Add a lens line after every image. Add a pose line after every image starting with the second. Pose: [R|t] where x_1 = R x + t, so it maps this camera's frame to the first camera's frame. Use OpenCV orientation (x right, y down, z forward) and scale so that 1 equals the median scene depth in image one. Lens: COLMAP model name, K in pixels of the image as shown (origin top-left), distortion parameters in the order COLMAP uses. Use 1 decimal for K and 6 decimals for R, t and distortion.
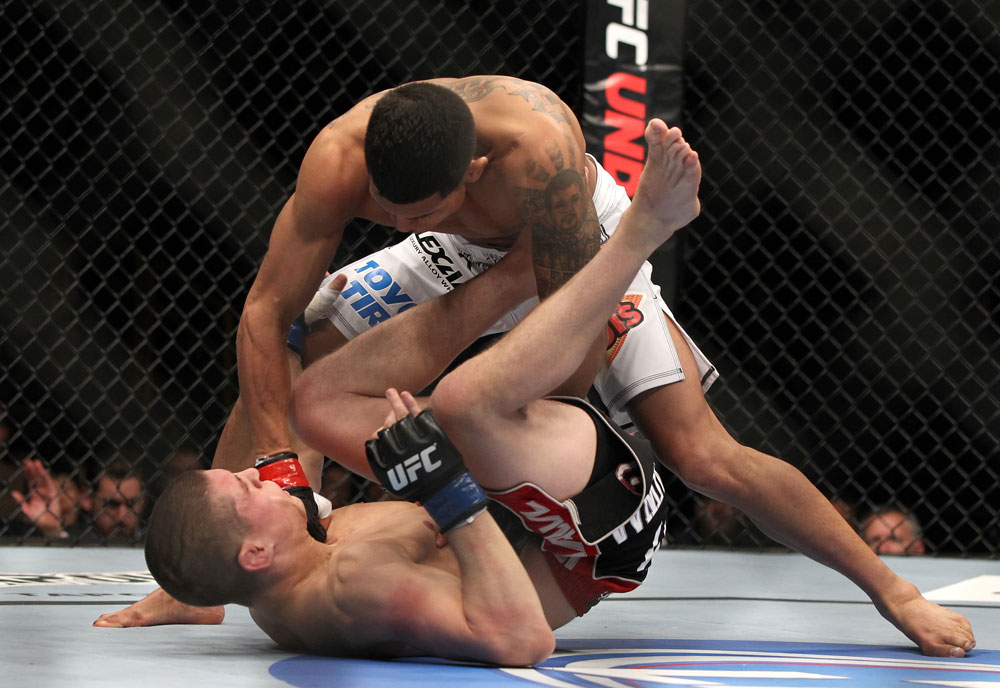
lens RADIAL K [[2567.1, 0, 504.0], [0, 2567.1, 341.5], [0, 0, 1]] dist [-0.062899, 0.000000]
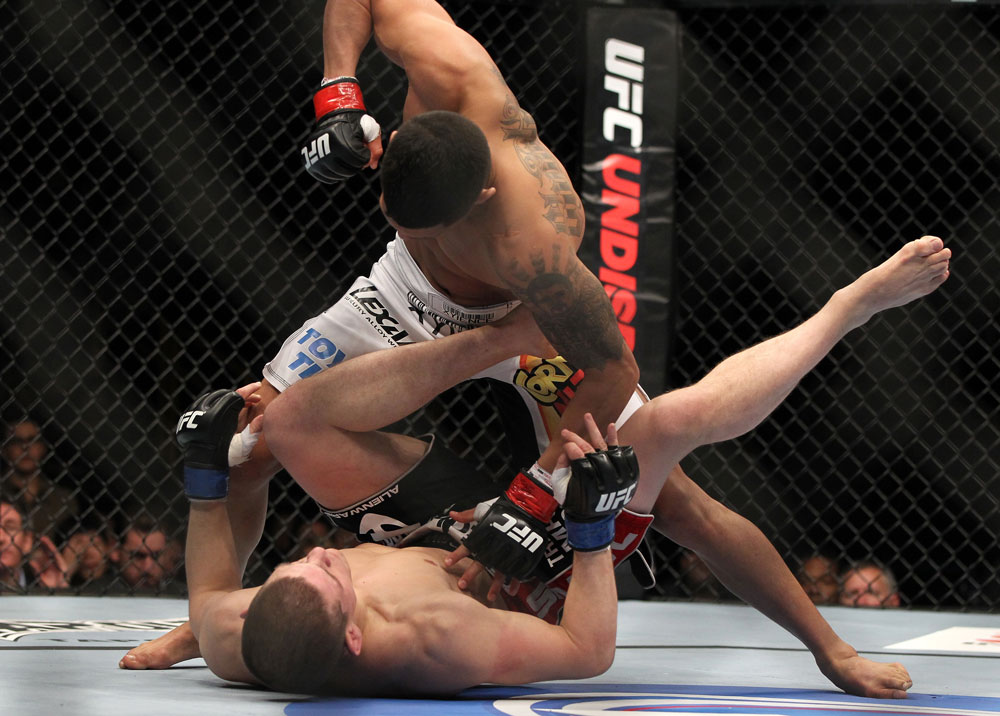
lens RADIAL K [[2718.4, 0, 496.2], [0, 2718.4, 360.5], [0, 0, 1]] dist [-0.063835, 0.000000]
pose [[0.999988, 0.004920, 0.000526, -0.004928], [-0.004917, 0.999976, -0.004813, -0.013371], [-0.000550, 0.004811, 0.999988, -0.130125]]
